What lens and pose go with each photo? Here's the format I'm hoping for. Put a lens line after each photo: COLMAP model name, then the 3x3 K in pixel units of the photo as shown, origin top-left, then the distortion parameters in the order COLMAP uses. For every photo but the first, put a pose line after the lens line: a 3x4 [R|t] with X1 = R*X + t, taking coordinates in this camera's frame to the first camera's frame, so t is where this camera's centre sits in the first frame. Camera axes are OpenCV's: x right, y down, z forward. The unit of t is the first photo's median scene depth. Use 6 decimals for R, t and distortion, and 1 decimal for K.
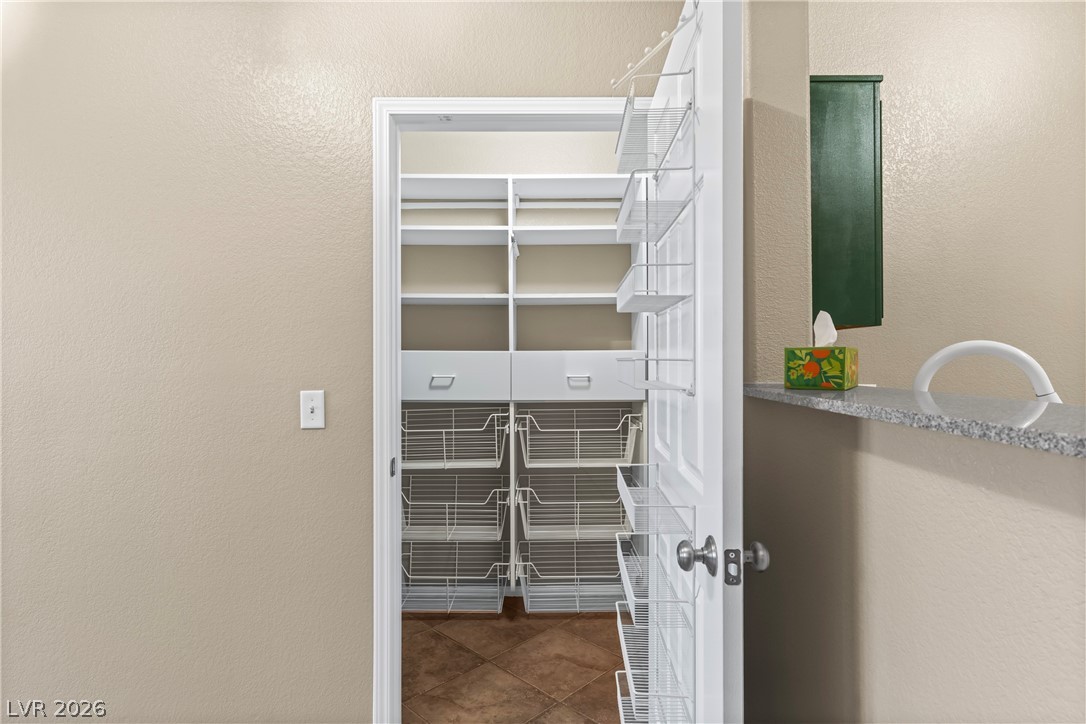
lens RADIAL K [[556.3, 0, 541.3], [0, 556.3, 359.8], [0, 0, 1]] dist [-0.004037, 0.002478]
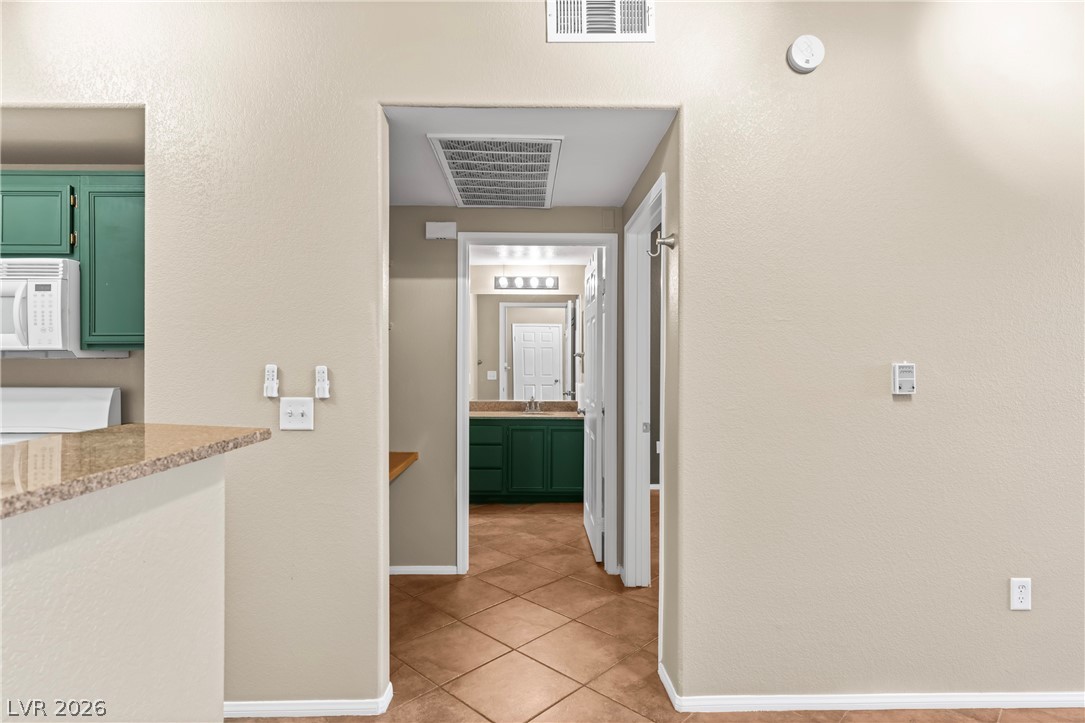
lens RADIAL K [[555.7, 0, 545.9], [0, 555.7, 359.9], [0, 0, 1]] dist [-0.004037, 0.002478]
pose [[-0.999469, 0.004817, -0.032238, -0.031168], [0.004701, 0.999982, 0.003673, -0.104074], [0.032255, 0.003520, -0.999473, 2.021550]]
